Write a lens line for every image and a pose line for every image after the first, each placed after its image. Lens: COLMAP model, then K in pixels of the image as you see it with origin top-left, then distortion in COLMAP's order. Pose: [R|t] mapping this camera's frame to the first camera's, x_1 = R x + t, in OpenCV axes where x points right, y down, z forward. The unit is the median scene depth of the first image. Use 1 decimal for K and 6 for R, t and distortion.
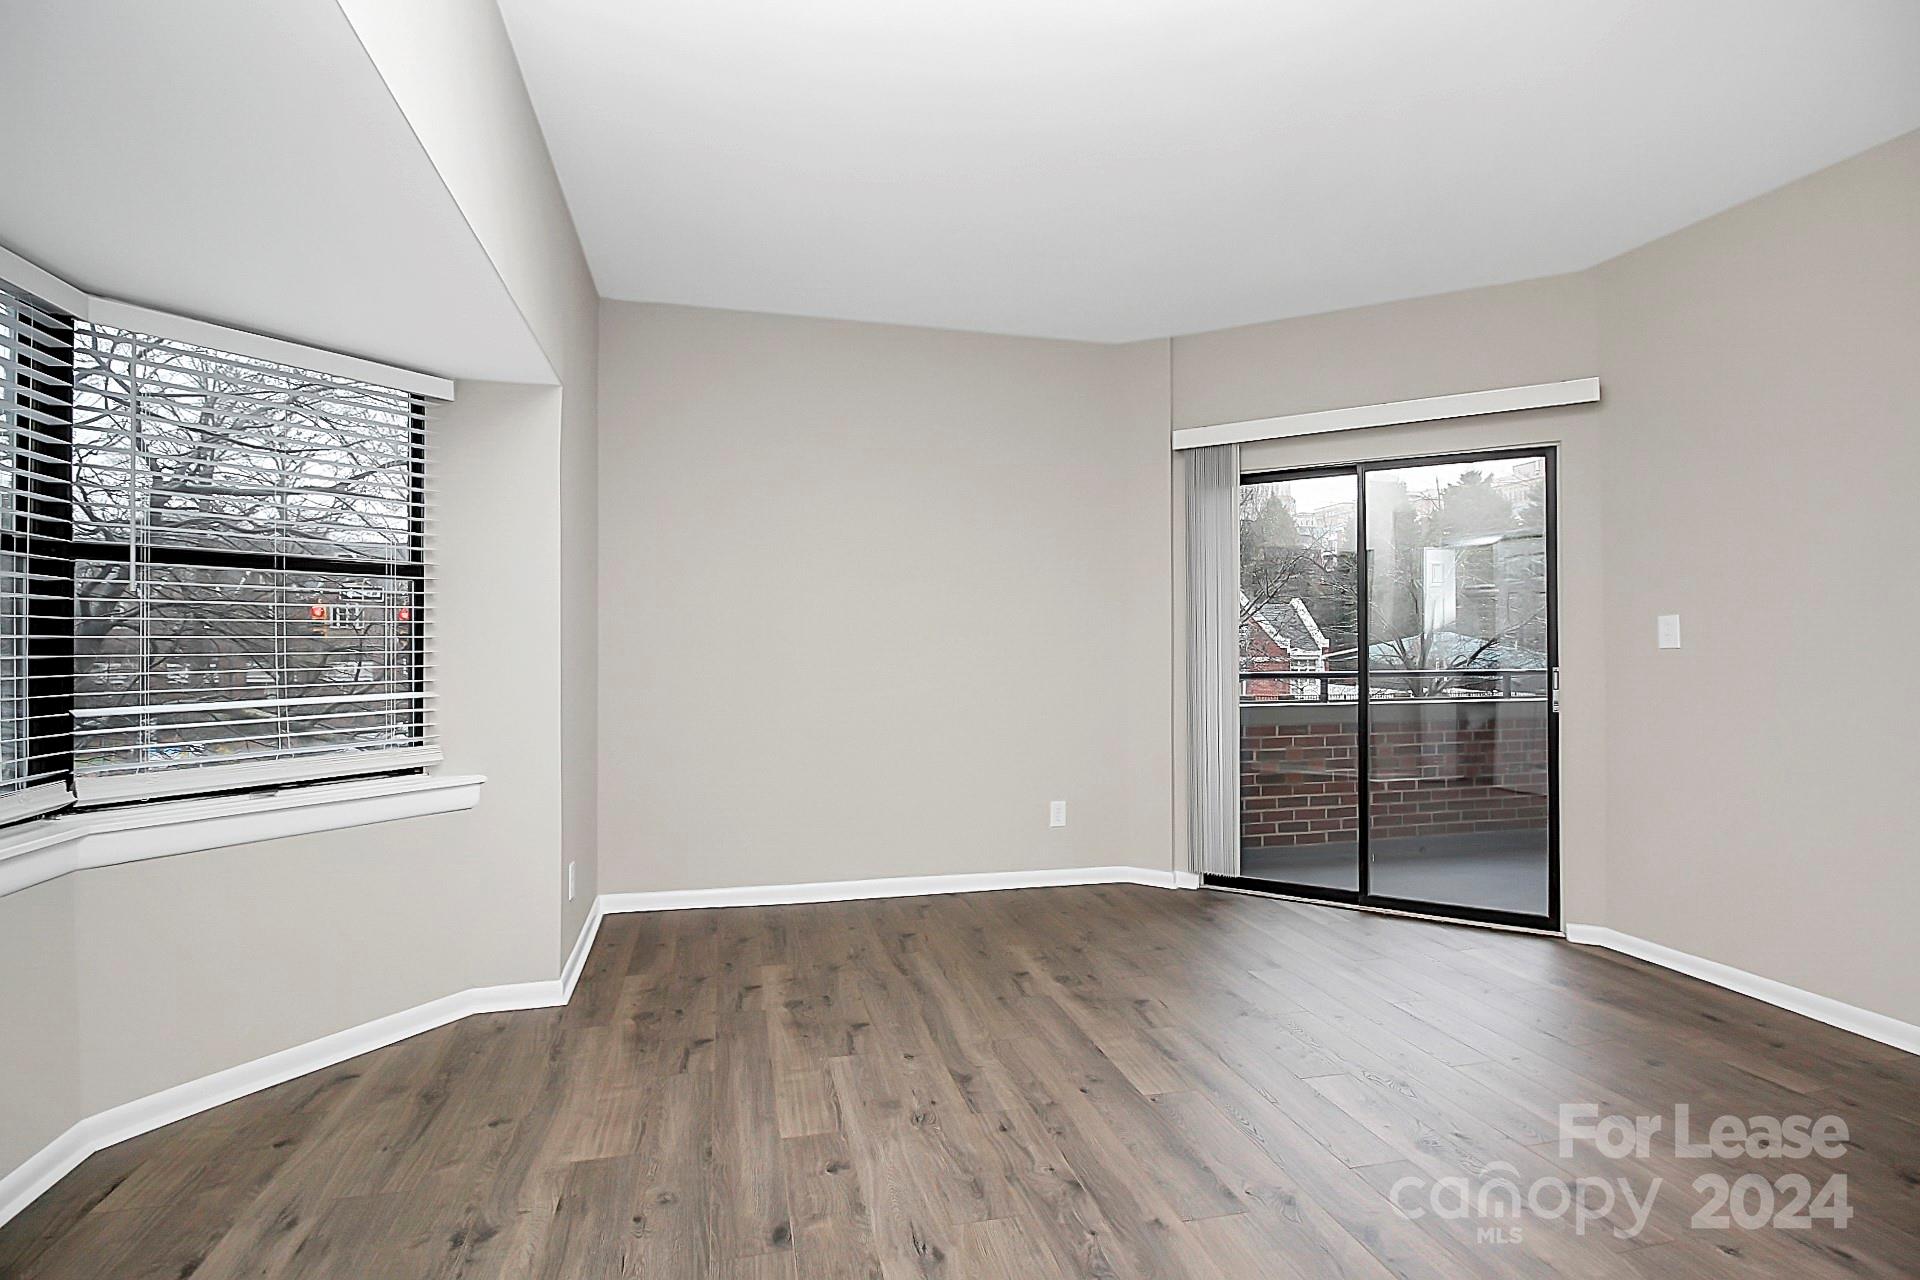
lens RADIAL K [[921.2, 0, 962.8], [0, 921.2, 647.7], [0, 0, 1]] dist [0.000523, -0.014625]
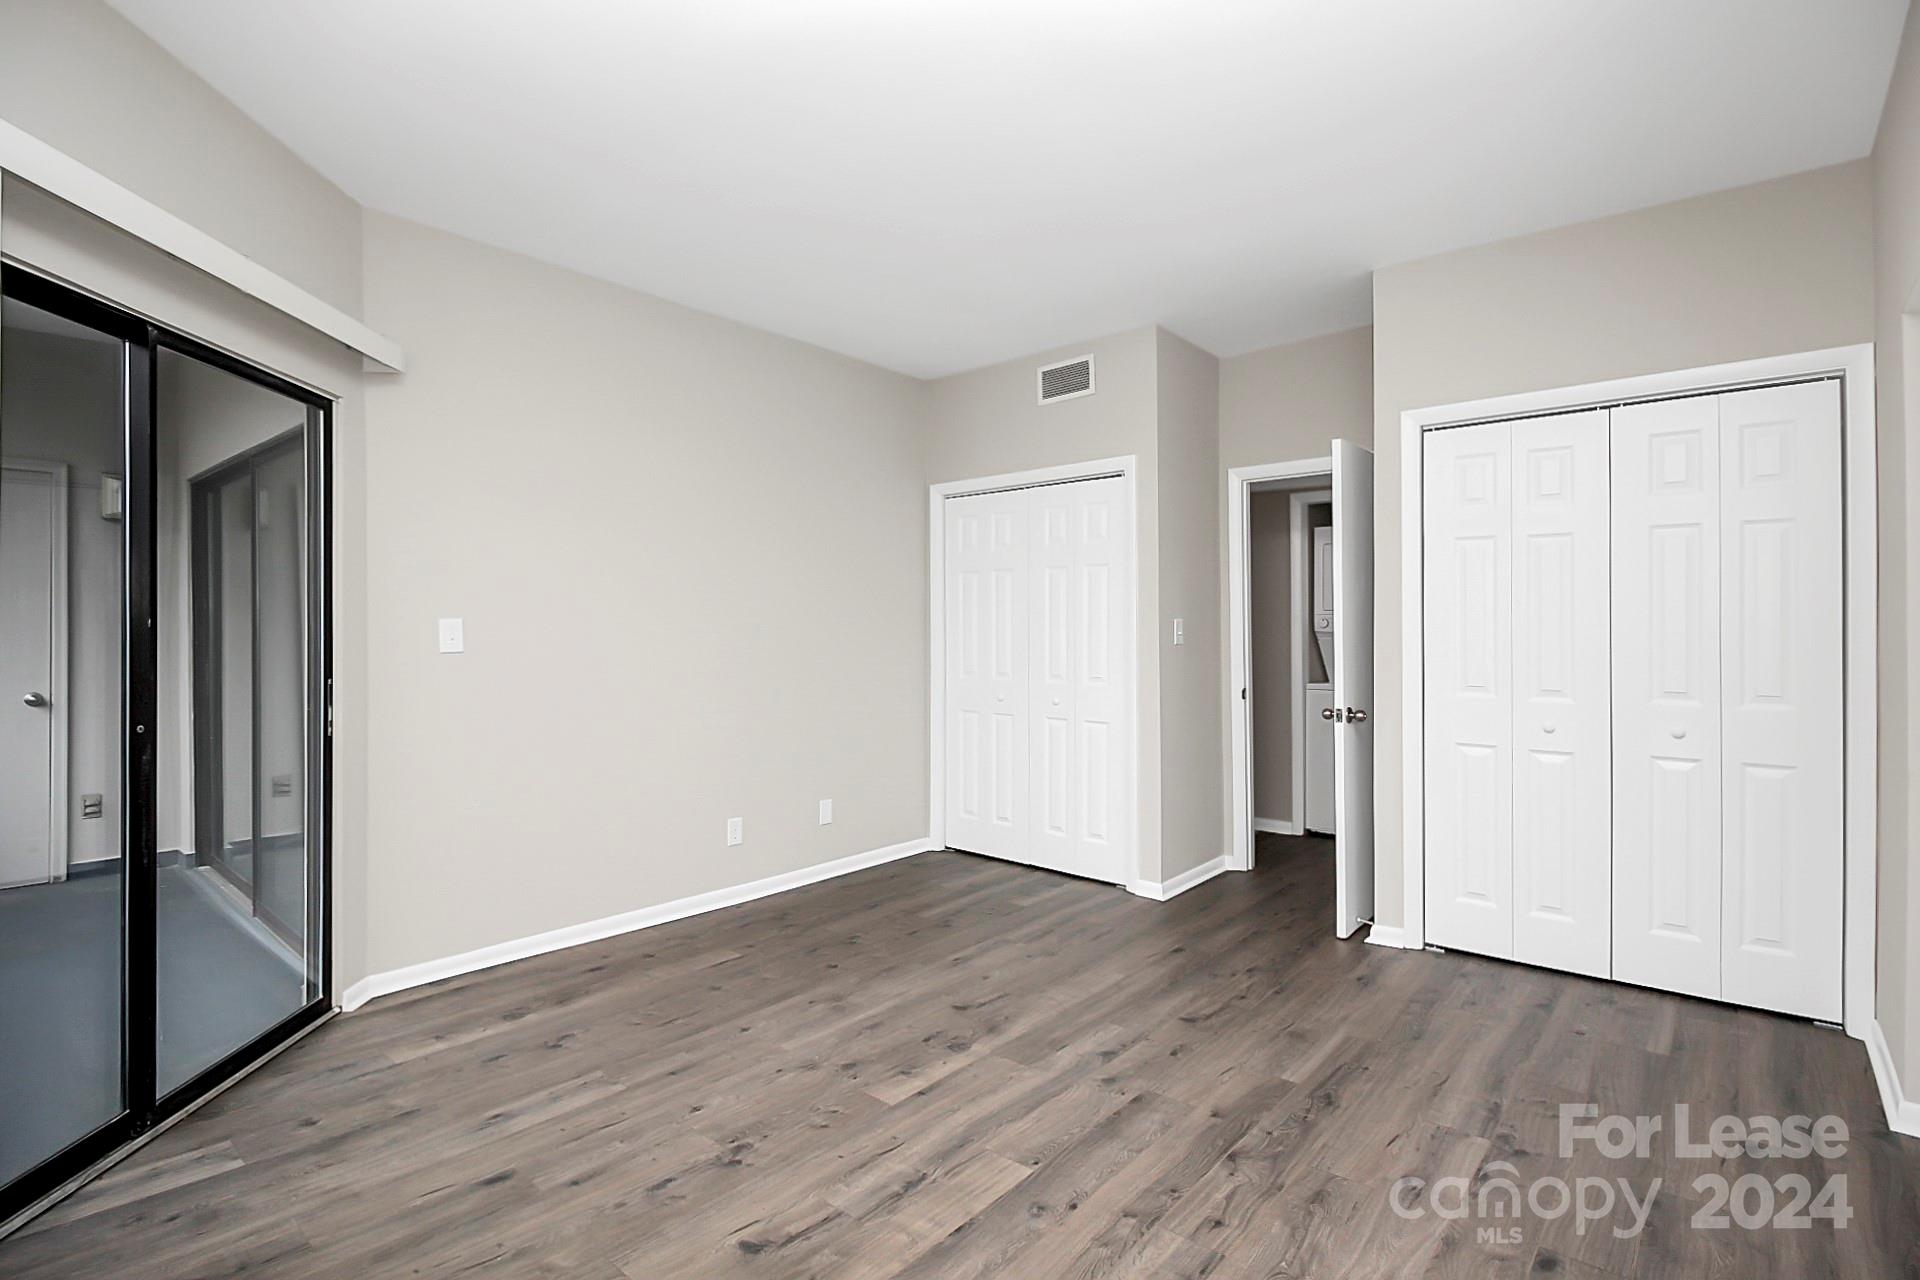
lens RADIAL K [[895.5, 0, 967.2], [0, 895.5, 627.9], [0, 0, 1]] dist [0.001854, -0.012535]
pose [[-0.570030, 0.004999, 0.821608, -0.394837], [-0.001763, 0.999972, -0.007307, -0.021274], [-0.821622, -0.005614, -0.570006, 1.291811]]
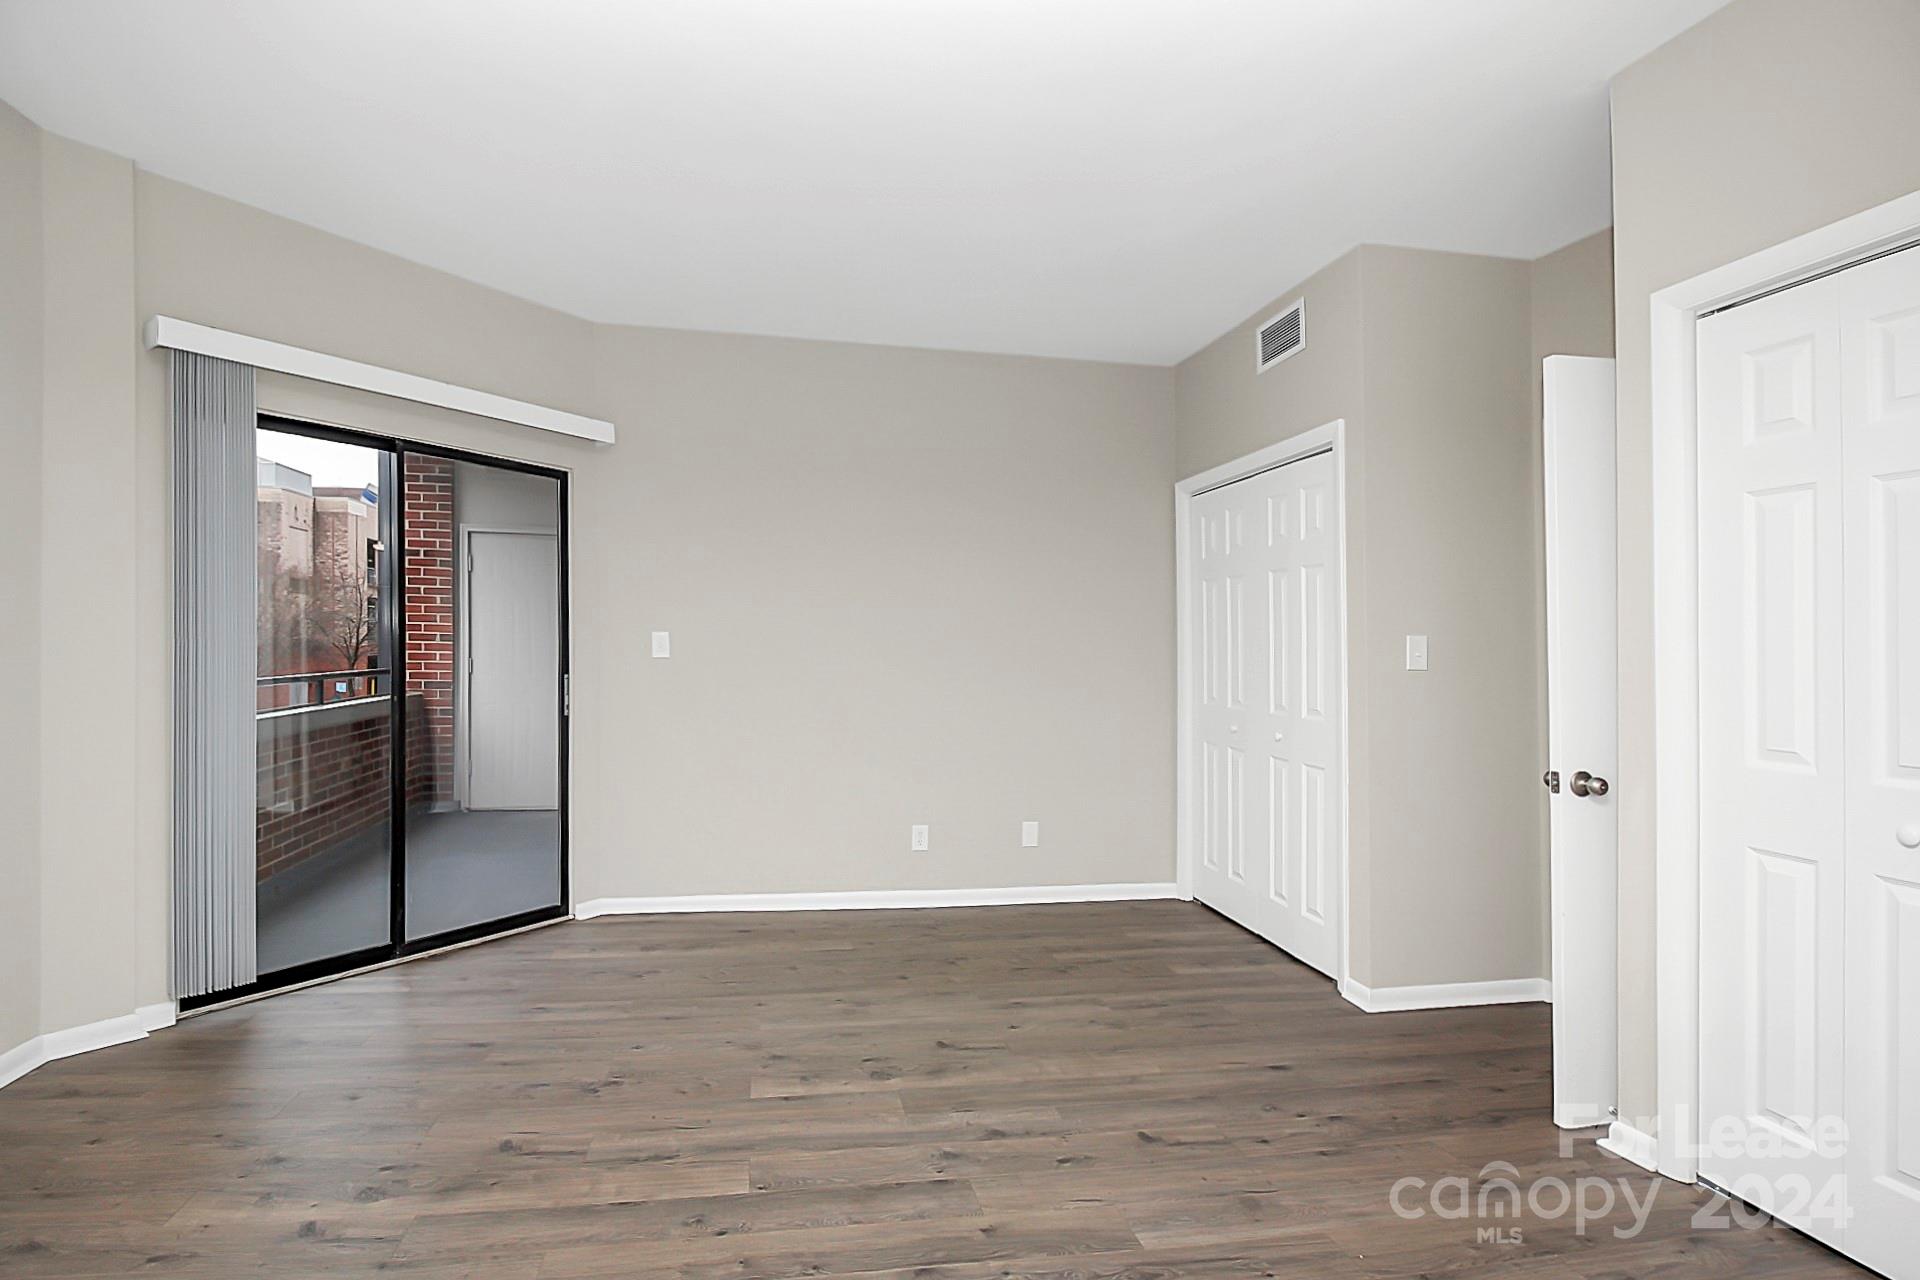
lens RADIAL K [[924.0, 0, 907.7], [0, 924.0, 644.6], [0, 0, 1]] dist [-0.001104, -0.000302]
pose [[0.087958, 0.006202, 0.996105, -0.547540], [-0.015106, 0.999874, -0.004892, -0.020053], [-0.996010, -0.014617, 0.088041, 0.656099]]
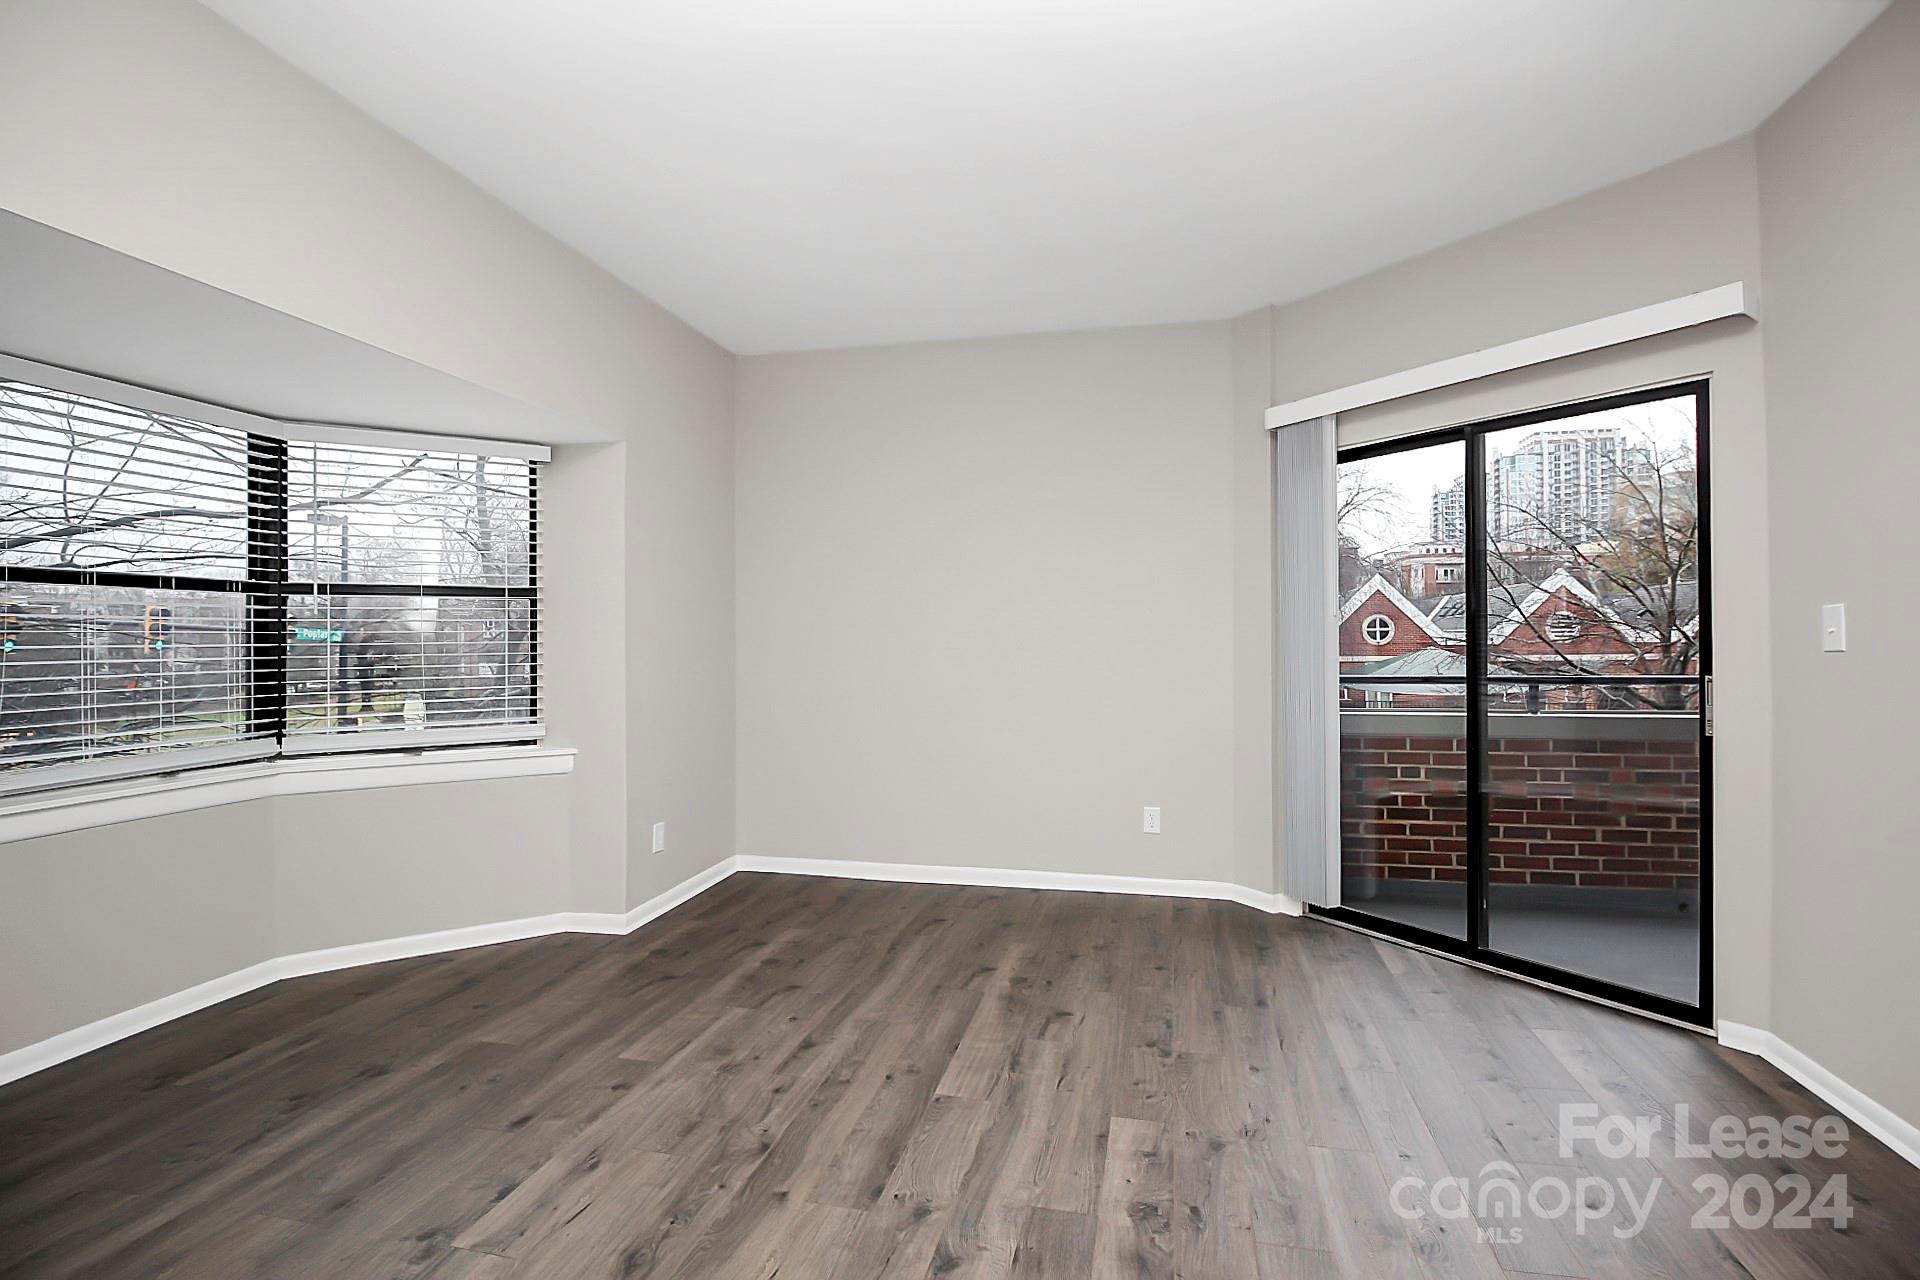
lens RADIAL K [[918.5, 0, 988.1], [0, 918.5, 642.3], [0, 0, 1]] dist [-0.000007, -0.012572]
pose [[0.897310, -0.002335, -0.441394, 0.584481], [0.002827, 0.999996, 0.000457, -0.010191], [0.441392, -0.001658, 0.897313, 0.098772]]
